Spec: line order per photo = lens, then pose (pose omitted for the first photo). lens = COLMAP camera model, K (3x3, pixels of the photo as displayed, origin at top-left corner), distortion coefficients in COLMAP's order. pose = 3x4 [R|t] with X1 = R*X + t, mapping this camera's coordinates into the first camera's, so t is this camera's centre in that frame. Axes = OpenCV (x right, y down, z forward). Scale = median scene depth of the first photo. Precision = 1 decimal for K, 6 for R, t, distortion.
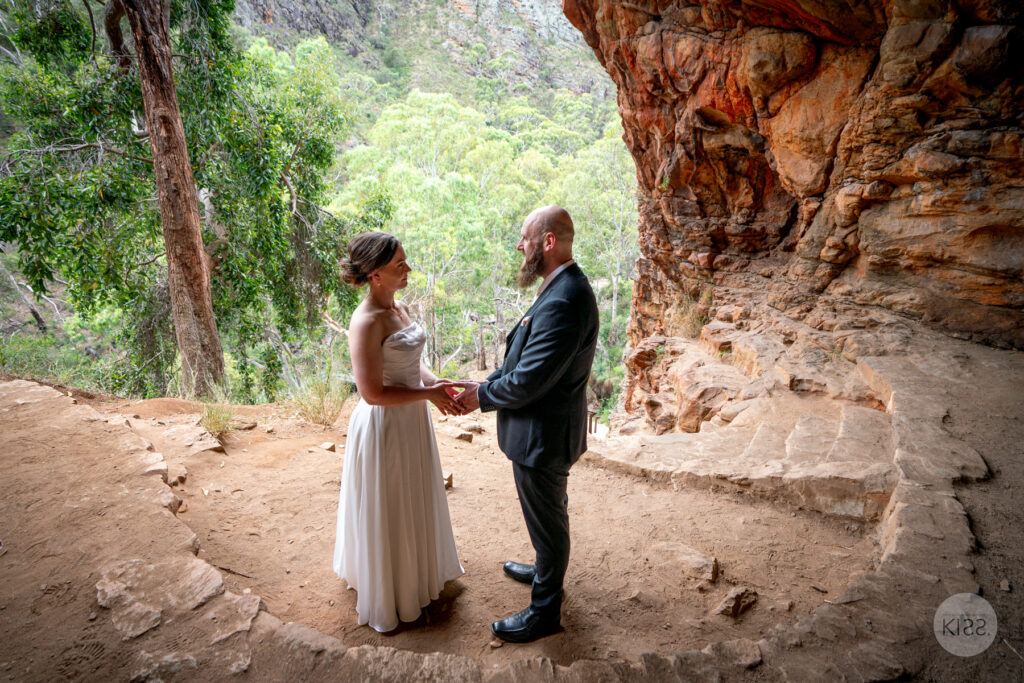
lens RADIAL K [[482.7, 0, 504.7], [0, 482.7, 329.1], [0, 0, 1]] dist [-0.062792, 0.026268]
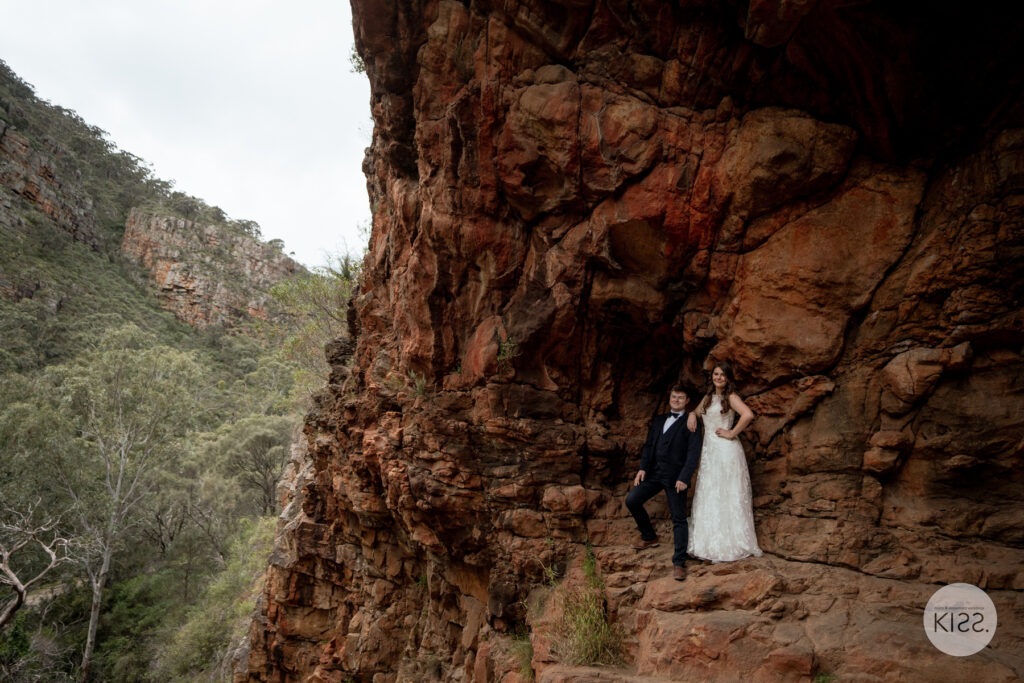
lens RADIAL K [[607.8, 0, 512.0], [0, 607.8, 341.5], [0, 0, 1]] dist [-0.036250, 0.032970]
pose [[0.643191, 0.175920, 0.745223, -0.230629], [0.177502, 0.912483, -0.368602, -0.090913], [-0.744848, 0.369360, 0.555675, 0.819262]]
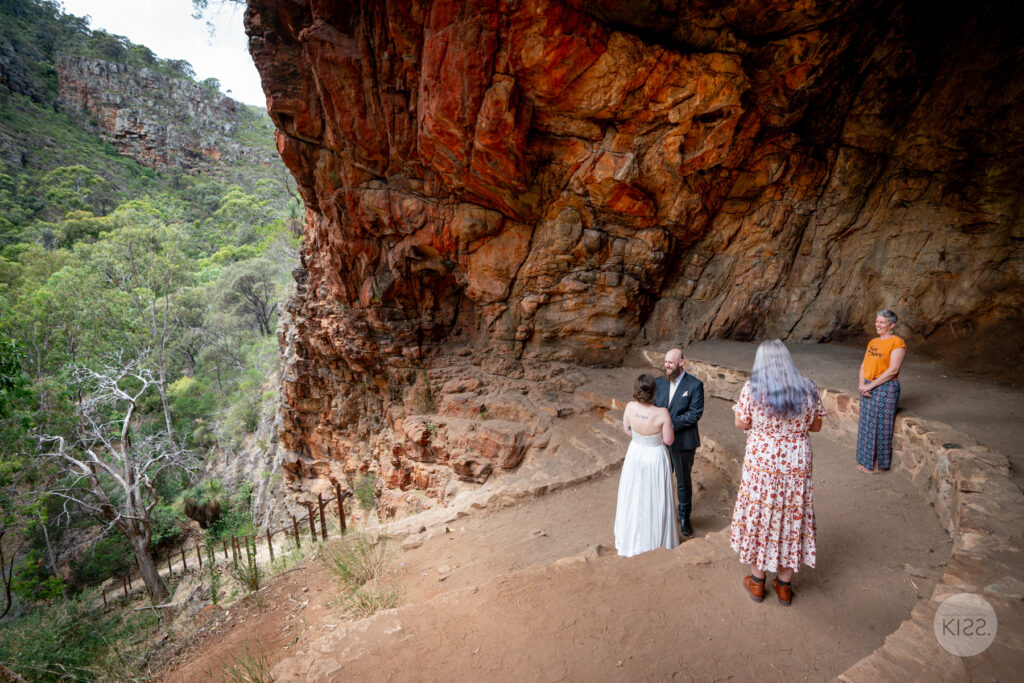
lens RADIAL K [[489.2, 0, 512.0], [0, 489.2, 341.5], [0, 0, 1]] dist [-0.067157, 0.026638]
pose [[0.544153, -0.159340, 0.823717, -0.702382], [0.268127, 0.963339, 0.009222, -0.155401], [-0.794988, 0.215843, 0.566927, 0.055985]]
